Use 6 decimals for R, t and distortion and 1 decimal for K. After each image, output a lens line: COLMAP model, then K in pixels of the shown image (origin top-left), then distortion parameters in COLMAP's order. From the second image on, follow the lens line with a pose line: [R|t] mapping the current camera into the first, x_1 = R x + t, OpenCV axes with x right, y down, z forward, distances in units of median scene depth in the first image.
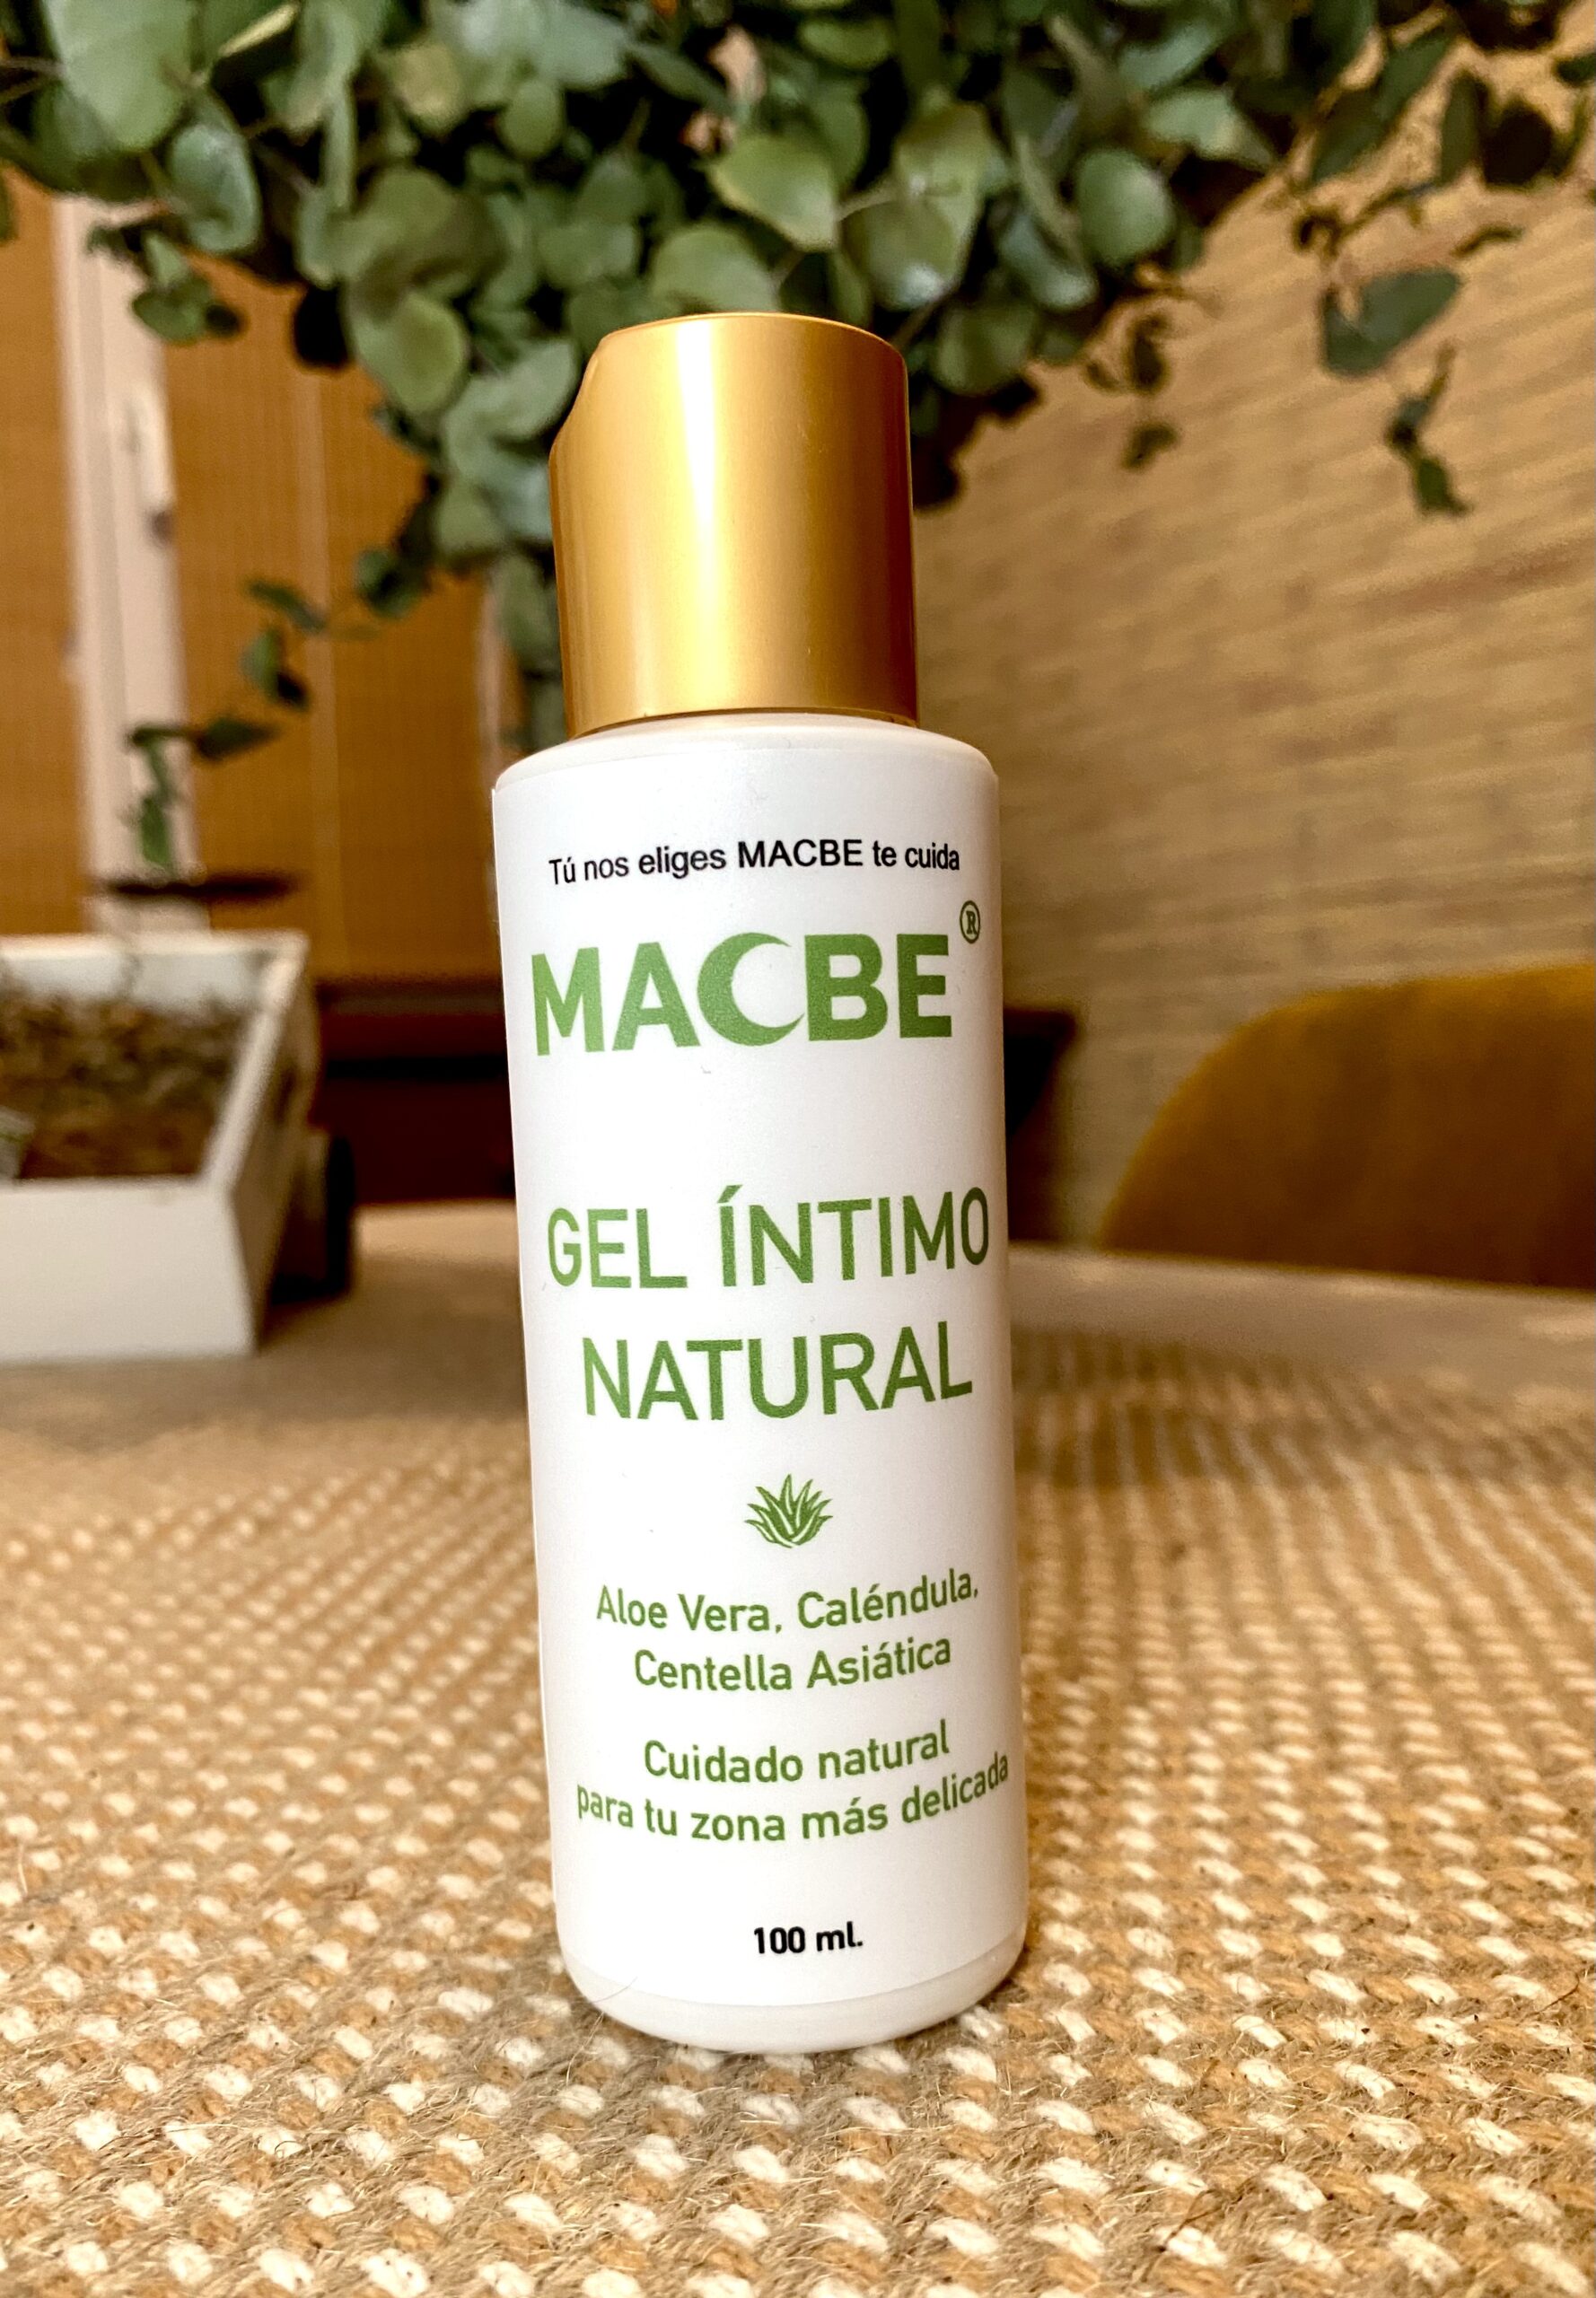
lens RADIAL K [[1927.9, 0, 785.8], [0, 1927.9, 1225.9], [0, 0, 1]] dist [0.001207, -0.011407]
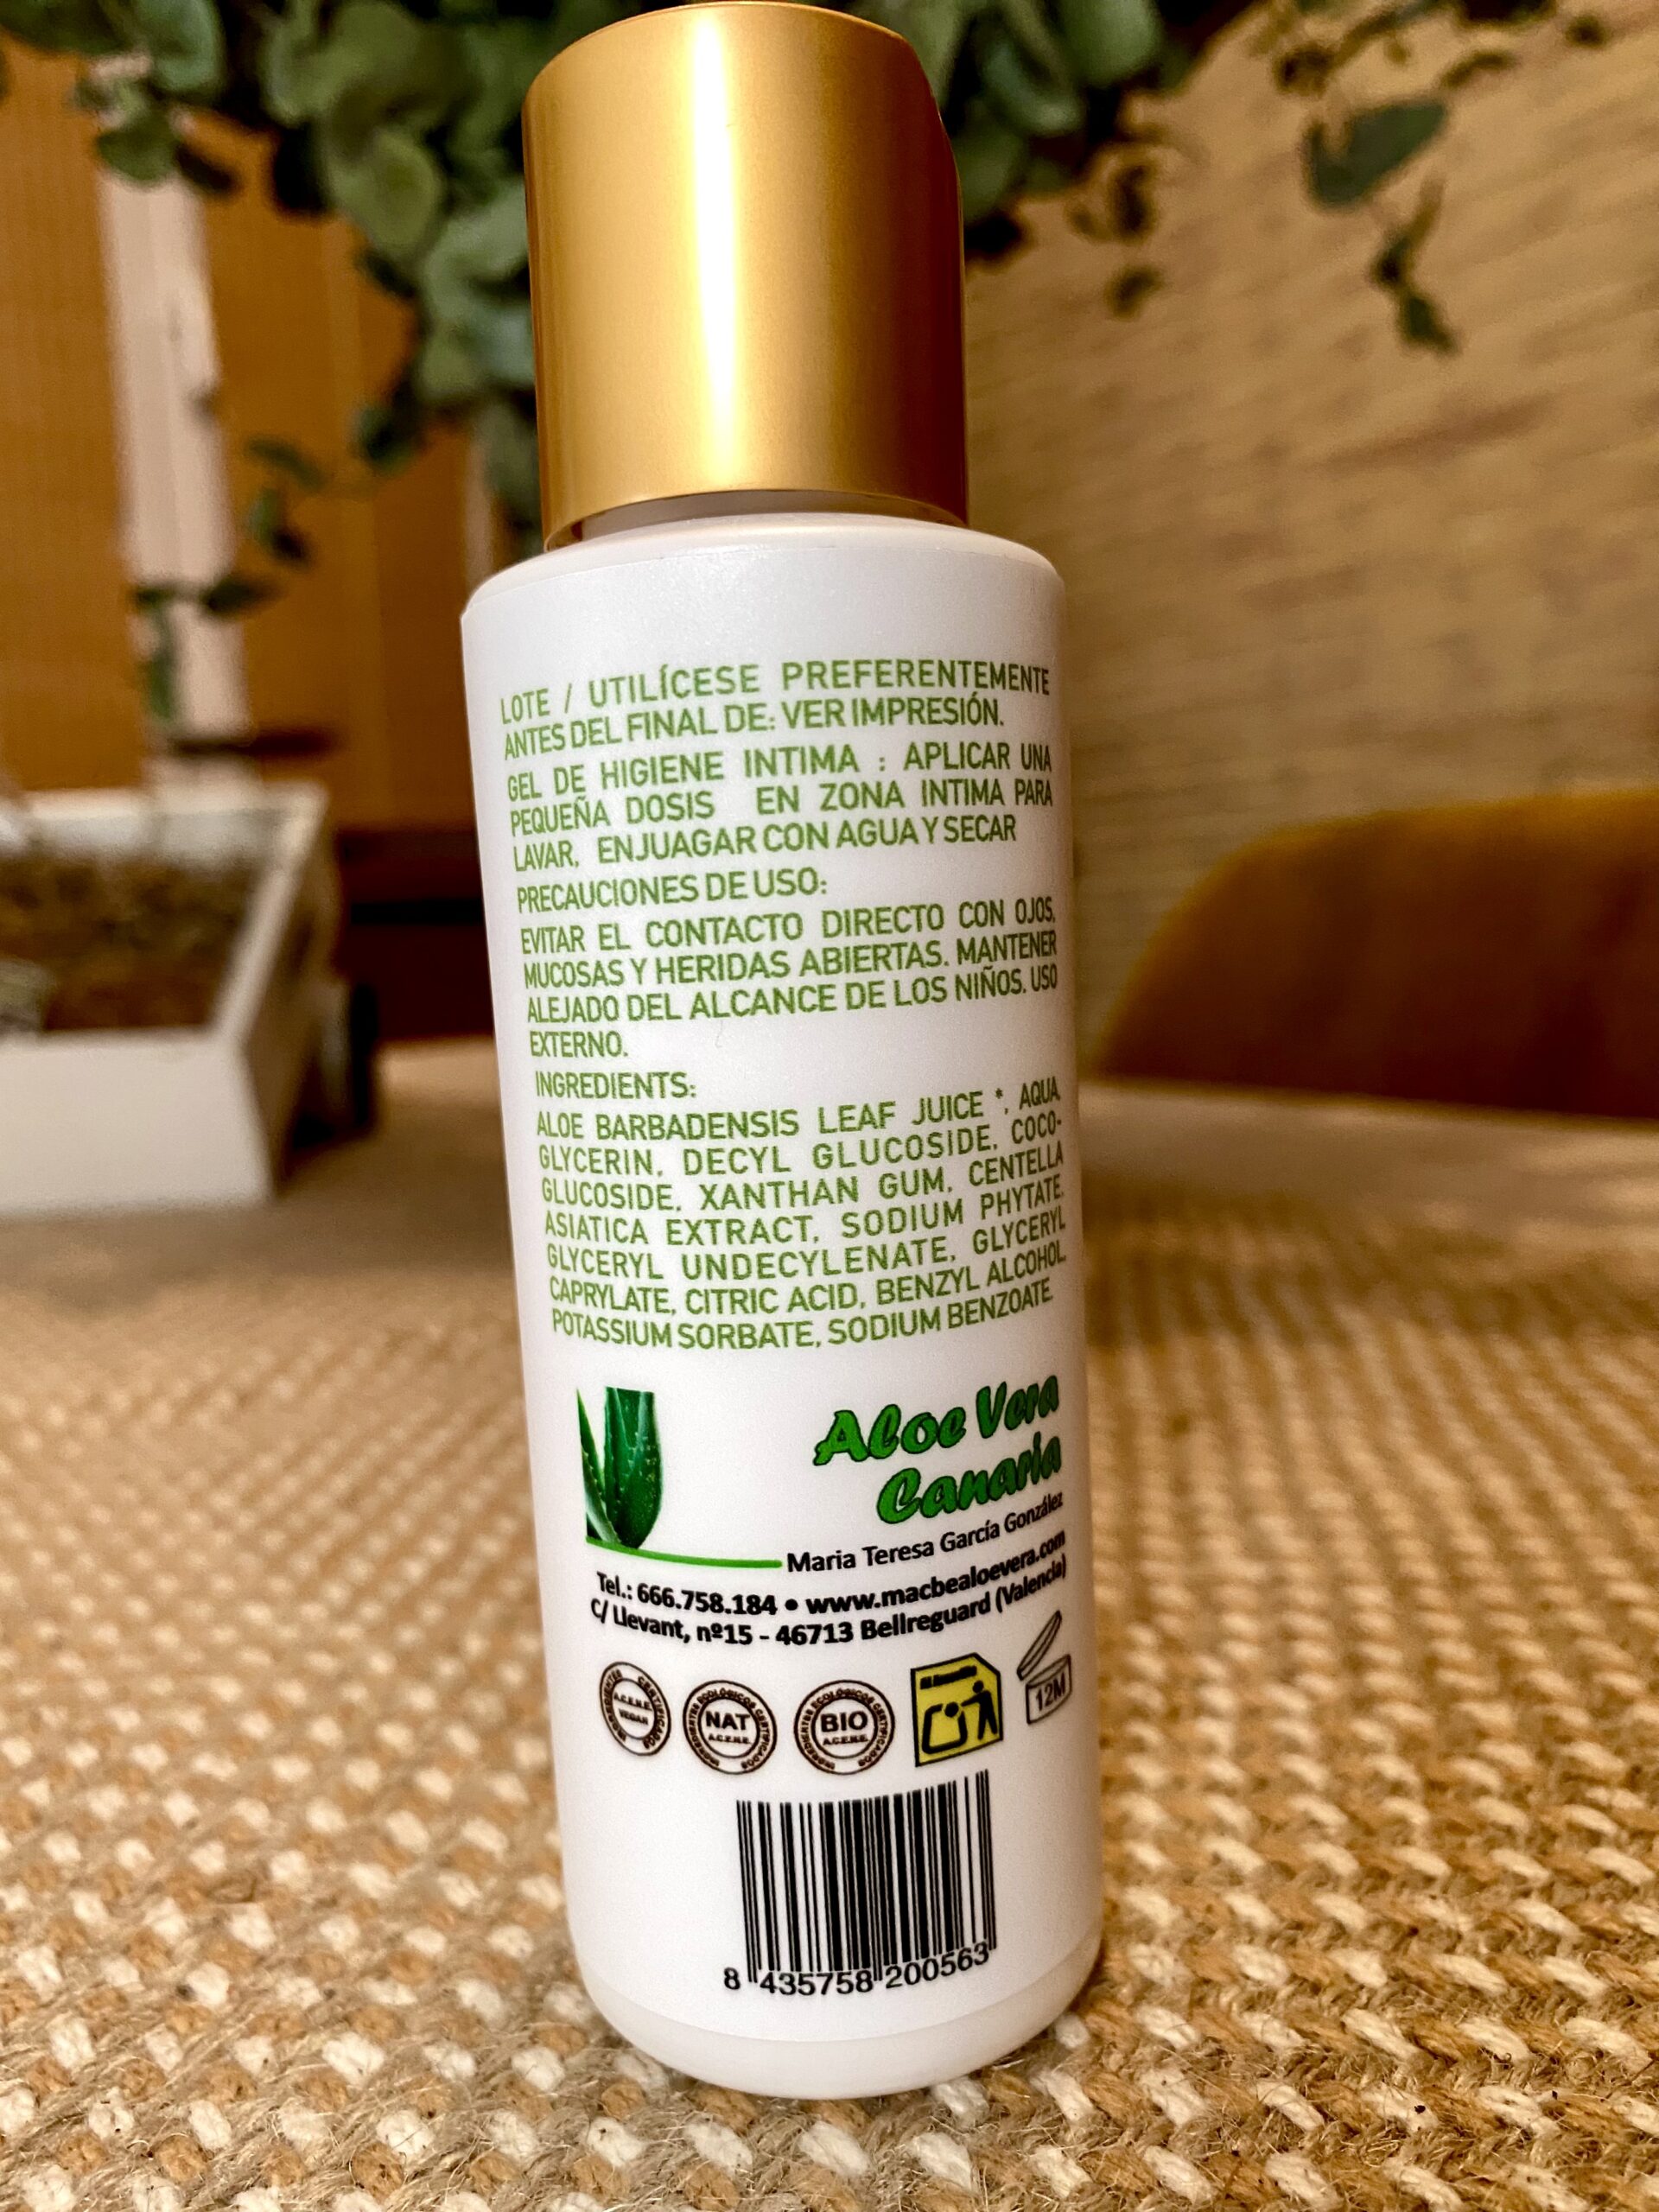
lens RADIAL K [[1732.5, 0, 816.9], [0, 1732.5, 1108.5], [0, 0, 1]] dist [-0.009941, -0.010062]
pose [[0.999821, -0.018842, -0.001946, 0.023117], [0.018903, 0.999067, 0.038821, -0.019484], [0.001213, -0.038851, 0.999244, 0.124336]]
